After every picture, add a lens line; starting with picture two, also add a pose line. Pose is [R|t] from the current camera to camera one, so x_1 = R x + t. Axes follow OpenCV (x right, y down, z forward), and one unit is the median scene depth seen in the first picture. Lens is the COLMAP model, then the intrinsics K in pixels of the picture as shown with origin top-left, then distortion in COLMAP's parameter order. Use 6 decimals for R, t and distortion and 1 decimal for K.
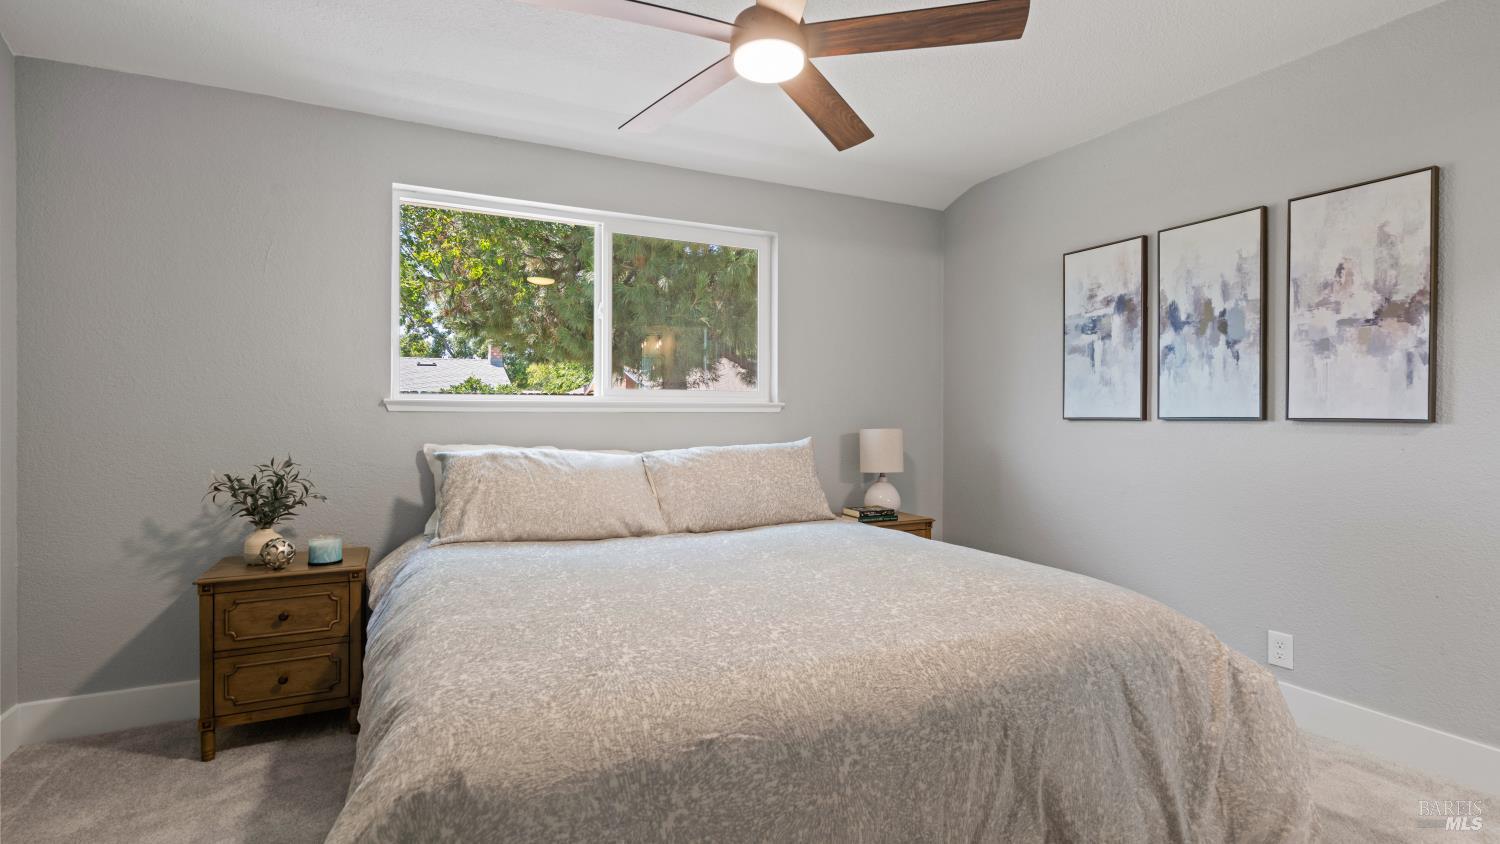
lens RADIAL K [[681.5, 0, 750.3], [0, 681.5, 410.2], [0, 0, 1]] dist [-0.002833, 0.002063]
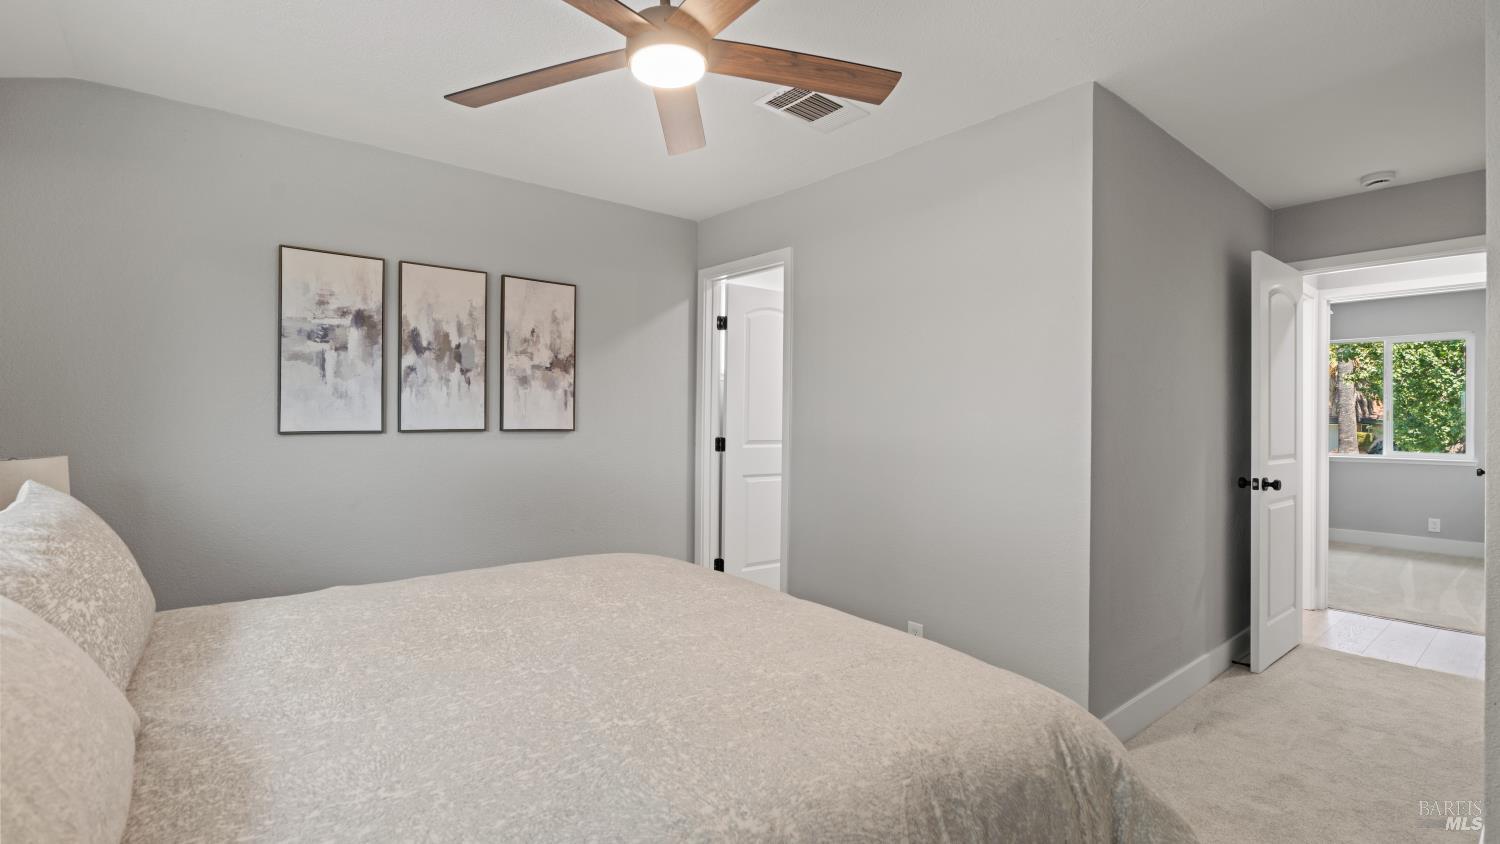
lens RADIAL K [[681.5, 0, 746.8], [0, 681.5, 424.0], [0, 0, 1]] dist [-0.002833, 0.002063]
pose [[-0.211210, 0.000183, 0.977441, -0.621973], [-0.000754, 1.000000, -0.000350, 0.000652], [-0.977440, -0.000811, -0.211210, 0.719406]]
